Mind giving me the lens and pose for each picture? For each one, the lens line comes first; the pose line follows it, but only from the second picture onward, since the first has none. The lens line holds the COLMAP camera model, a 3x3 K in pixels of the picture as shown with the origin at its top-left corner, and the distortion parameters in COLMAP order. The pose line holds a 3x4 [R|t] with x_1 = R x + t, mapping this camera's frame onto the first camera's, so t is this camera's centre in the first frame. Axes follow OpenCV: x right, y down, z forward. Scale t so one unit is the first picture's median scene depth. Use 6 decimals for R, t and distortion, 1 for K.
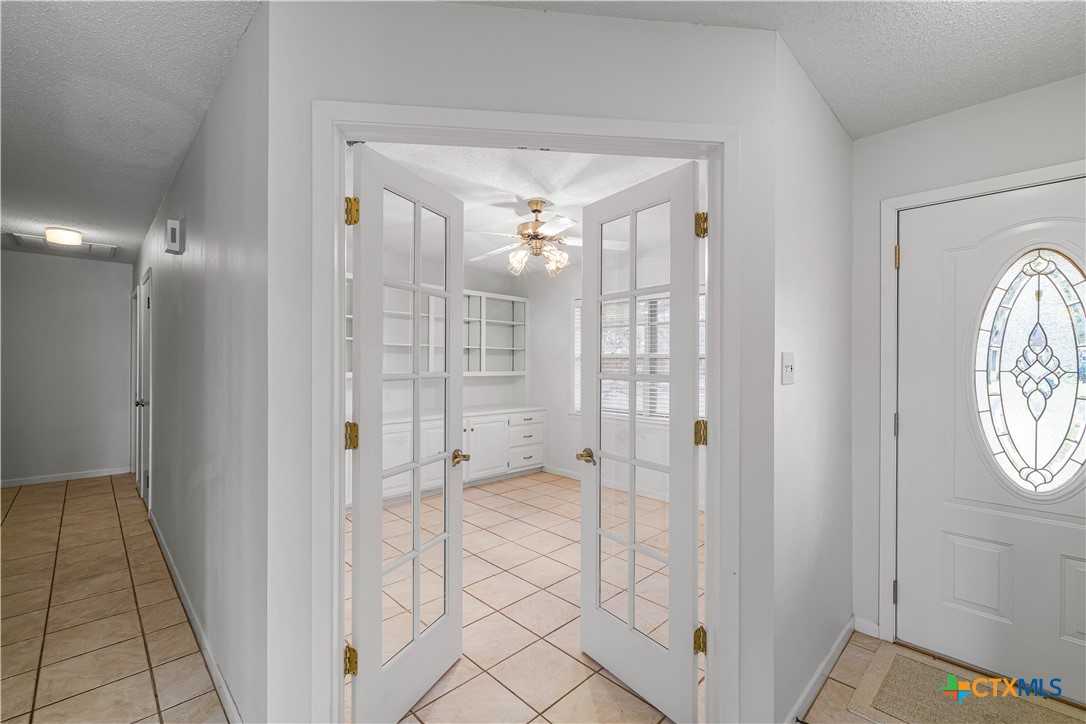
lens RADIAL K [[461.3, 0, 544.3], [0, 461.3, 363.1], [0, 0, 1]] dist [0.000954, 0.001289]
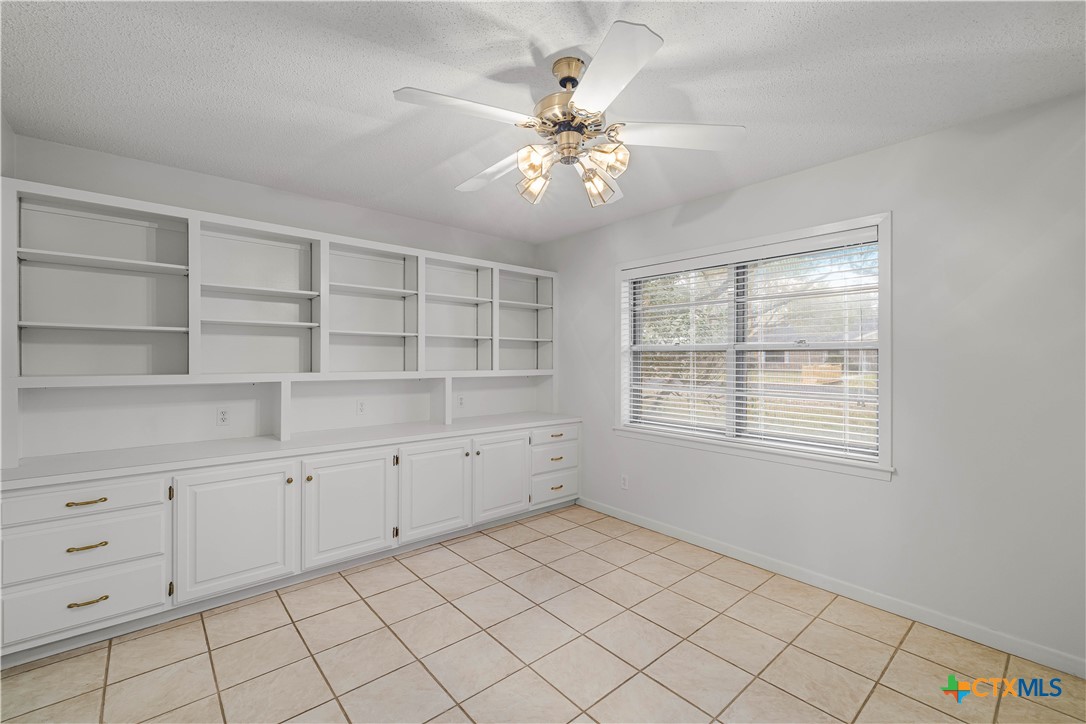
lens RADIAL K [[461.3, 0, 542.5], [0, 461.3, 360.7], [0, 0, 1]] dist [0.000954, 0.001289]
pose [[0.997524, -0.003825, -0.070222, -0.006641], [0.004185, 0.999979, 0.004972, -0.000532], [0.070202, -0.005254, 0.997519, 0.275805]]
